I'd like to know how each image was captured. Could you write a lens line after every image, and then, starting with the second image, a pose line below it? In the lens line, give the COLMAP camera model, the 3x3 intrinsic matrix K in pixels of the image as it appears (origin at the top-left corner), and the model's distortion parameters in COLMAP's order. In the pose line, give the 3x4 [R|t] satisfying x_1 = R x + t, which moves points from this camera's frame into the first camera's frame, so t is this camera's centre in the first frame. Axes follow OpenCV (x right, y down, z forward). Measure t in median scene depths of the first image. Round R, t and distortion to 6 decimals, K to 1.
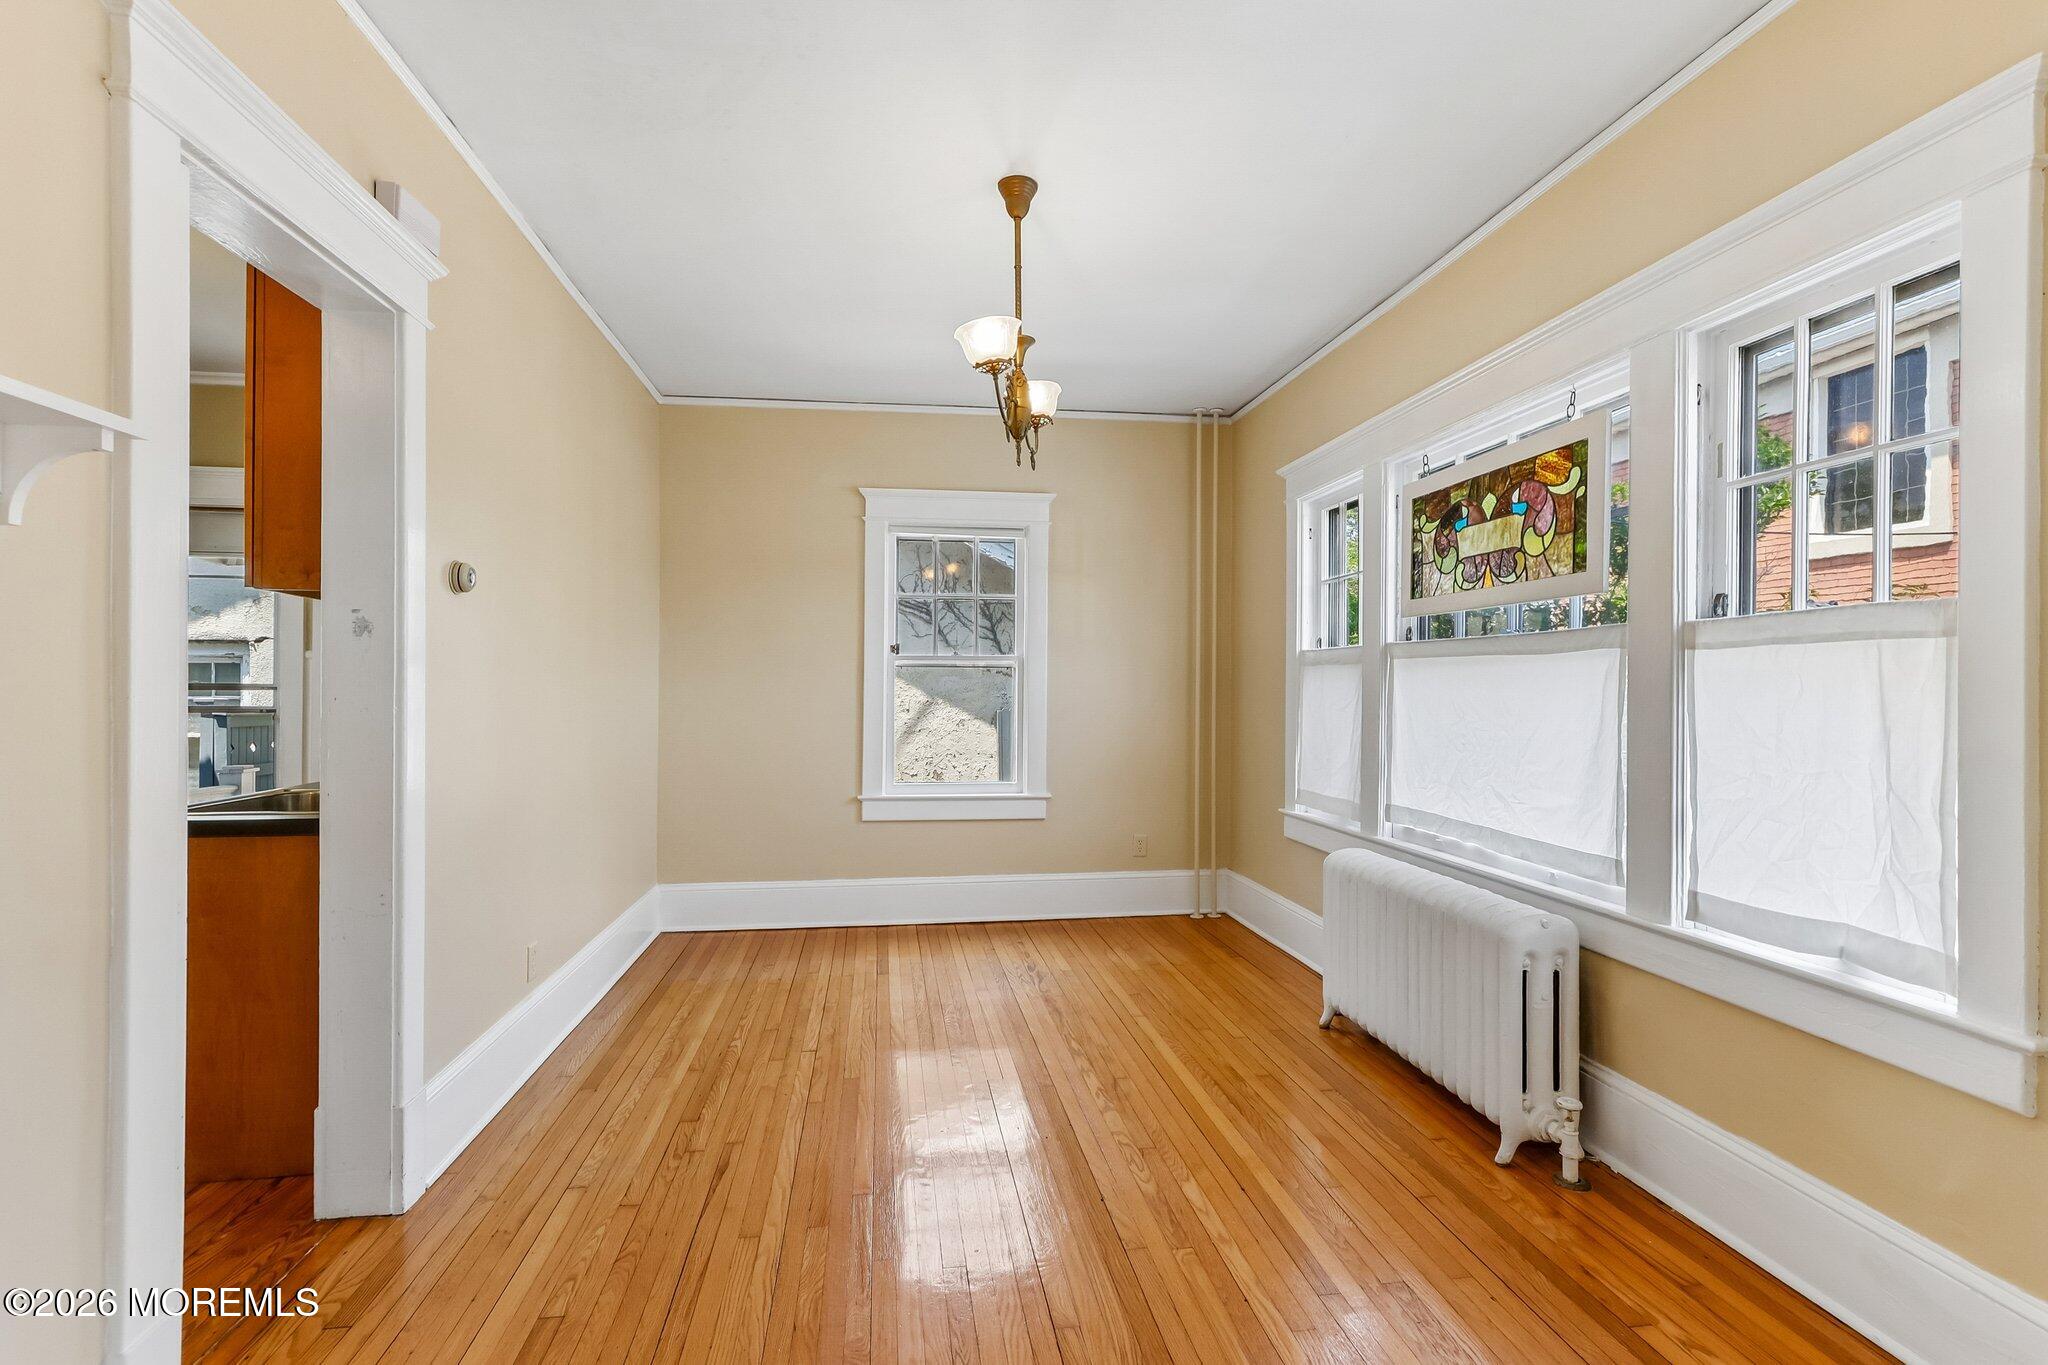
lens RADIAL K [[952.6, 0, 1013.2], [0, 952.6, 686.6], [0, 0, 1]] dist [-0.003053, 0.005195]
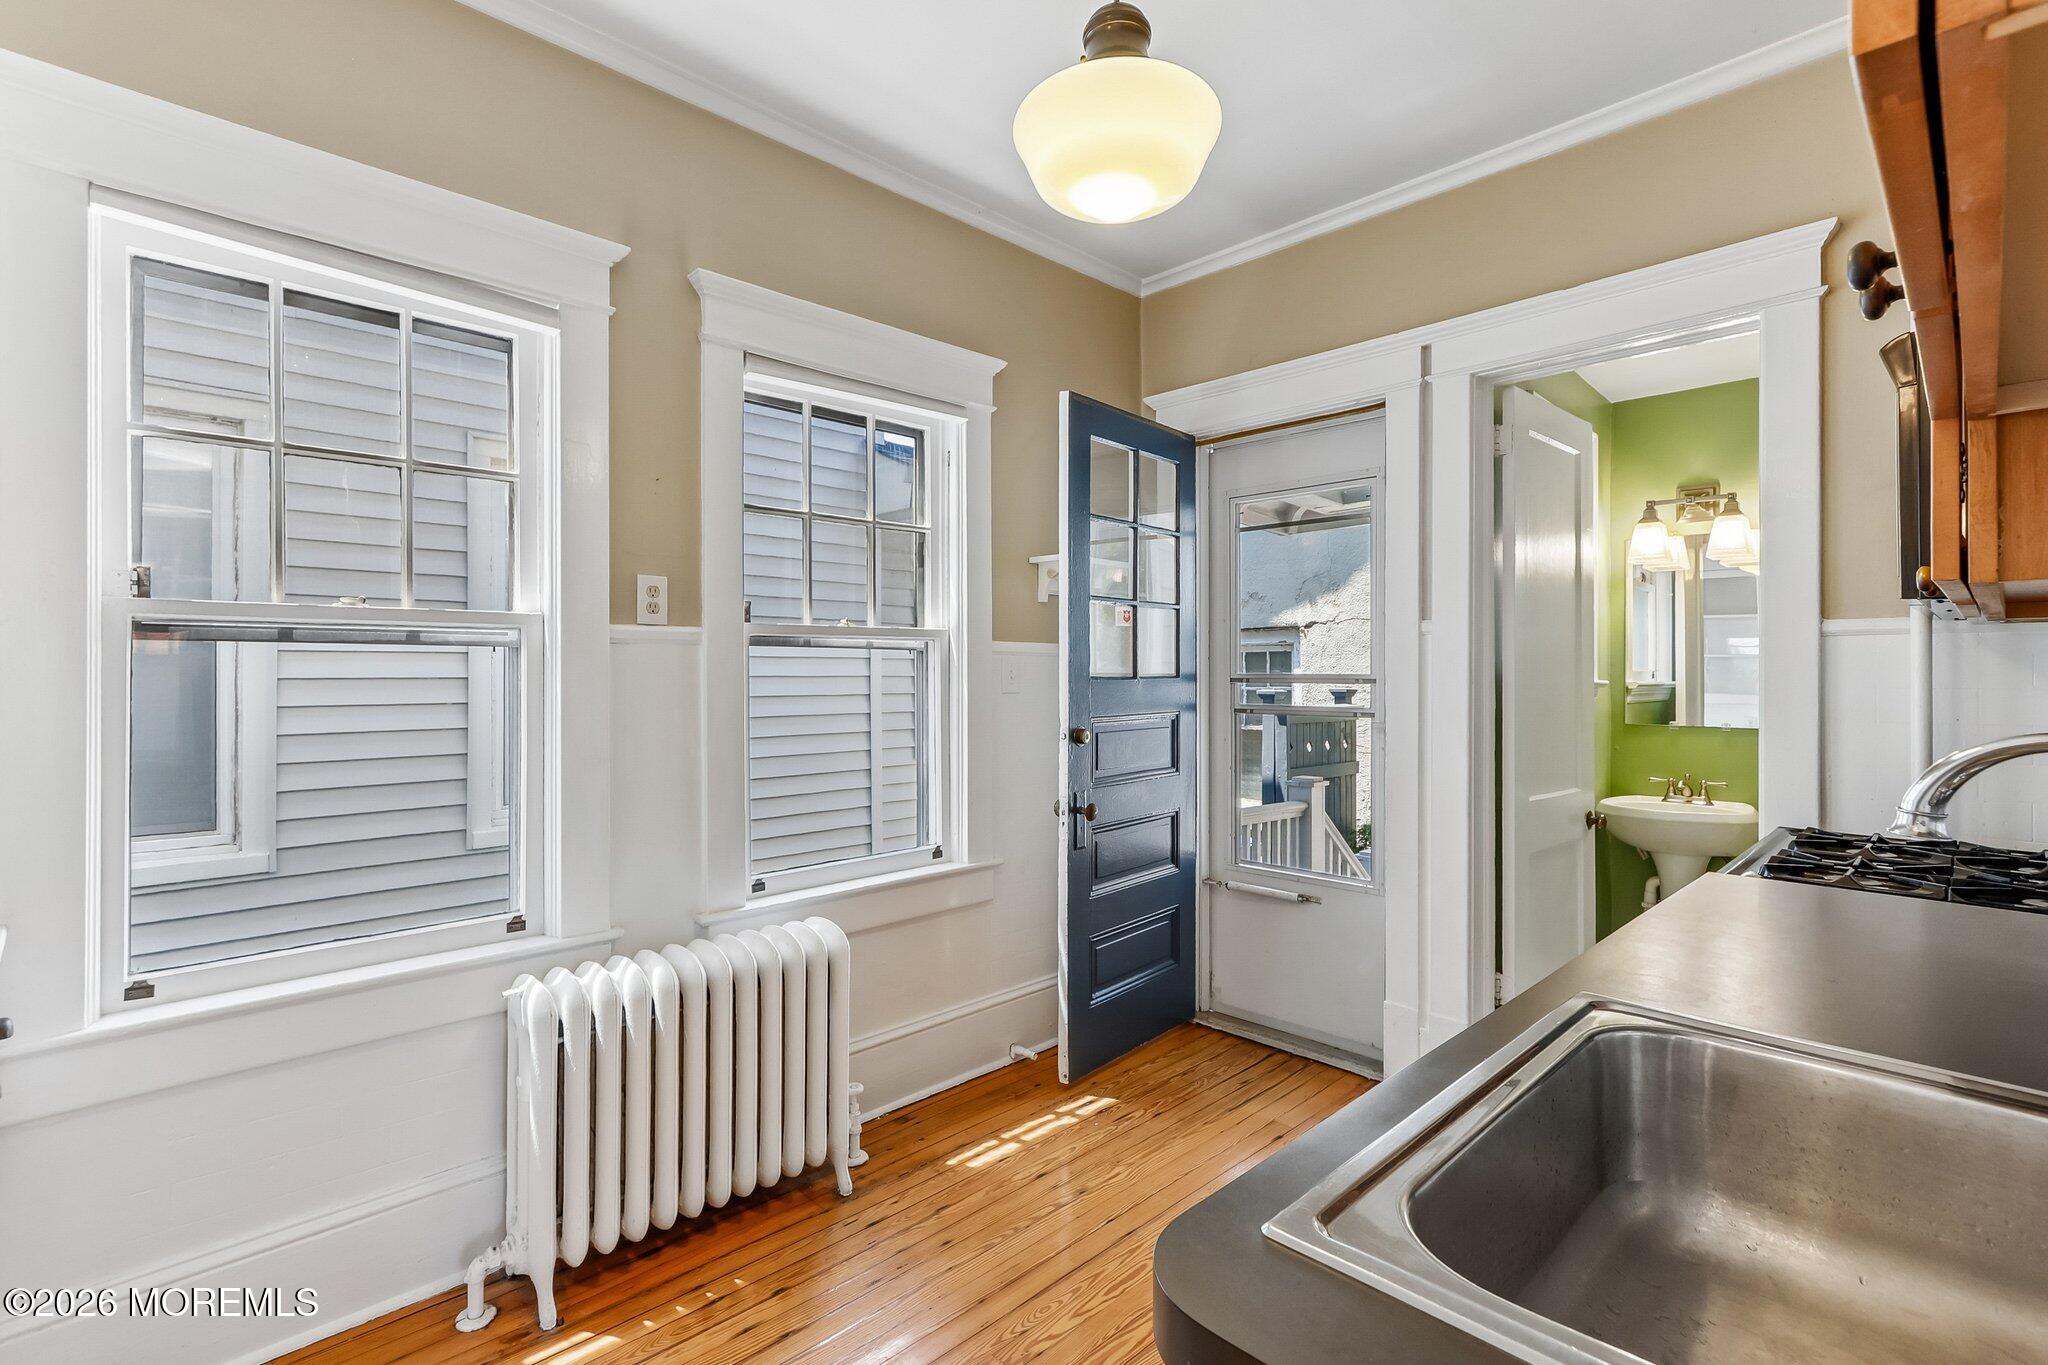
lens RADIAL K [[952.6, 0, 1012.4], [0, 952.6, 666.7], [0, 0, 1]] dist [-0.003053, 0.005195]
pose [[0.591892, -0.011562, -0.805934, -0.578013], [0.004506, 0.999929, -0.011036, -0.003150], [0.806005, 0.002901, 0.591902, 0.603728]]
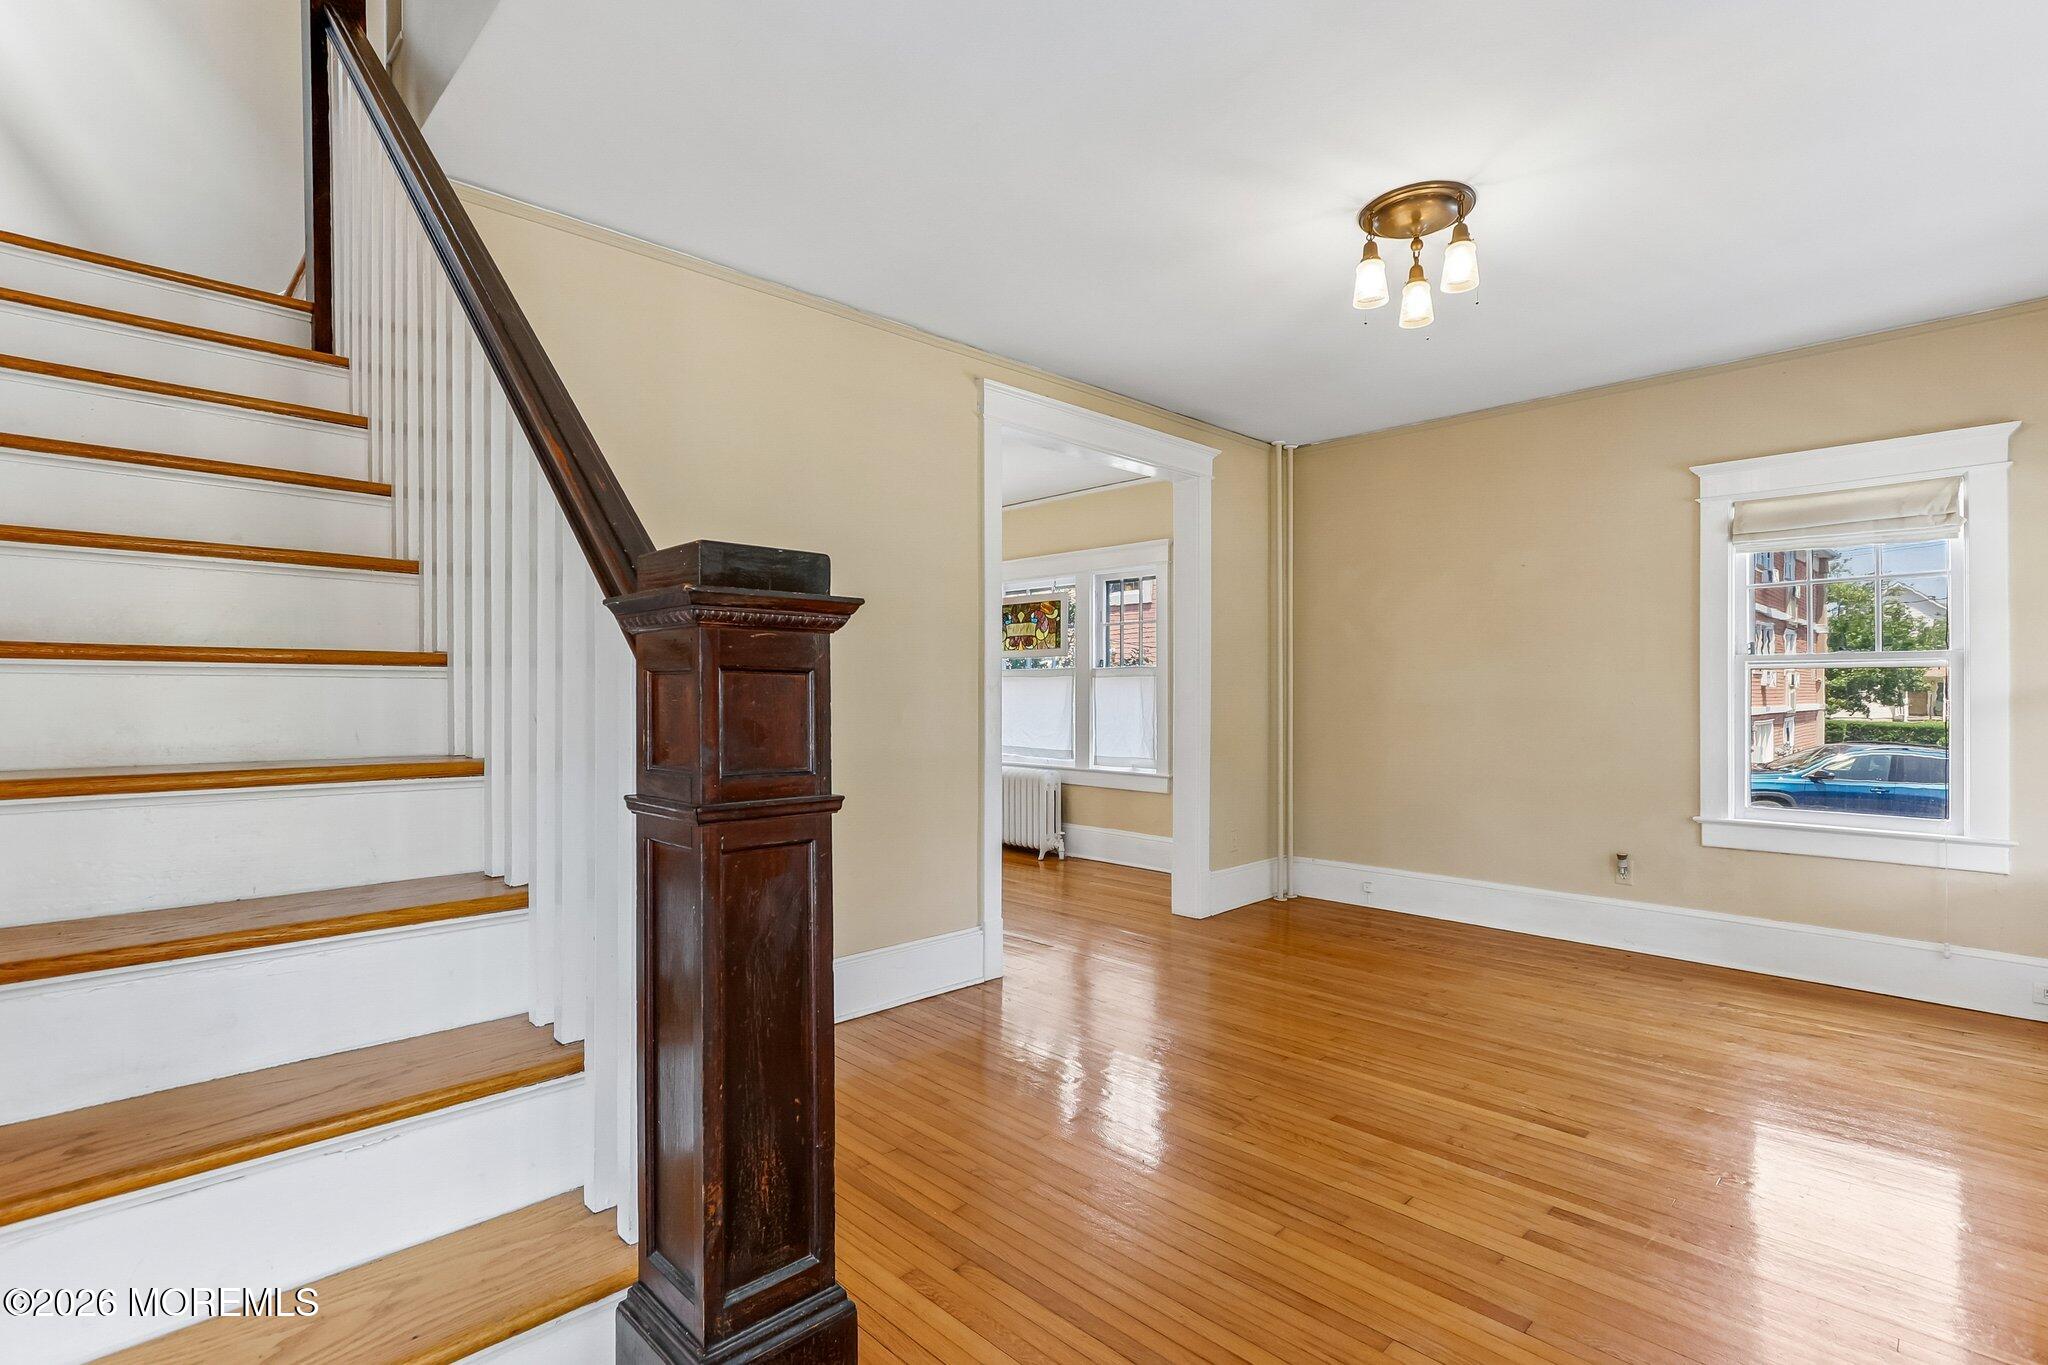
lens RADIAL K [[952.6, 0, 1011.8], [0, 952.6, 690.6], [0, 0, 1]] dist [-0.003053, 0.005195]
pose [[0.808473, -0.006545, 0.588497, -0.925344], [0.005873, 0.999978, 0.003053, -0.005068], [-0.588504, 0.000988, 0.808494, -0.937164]]
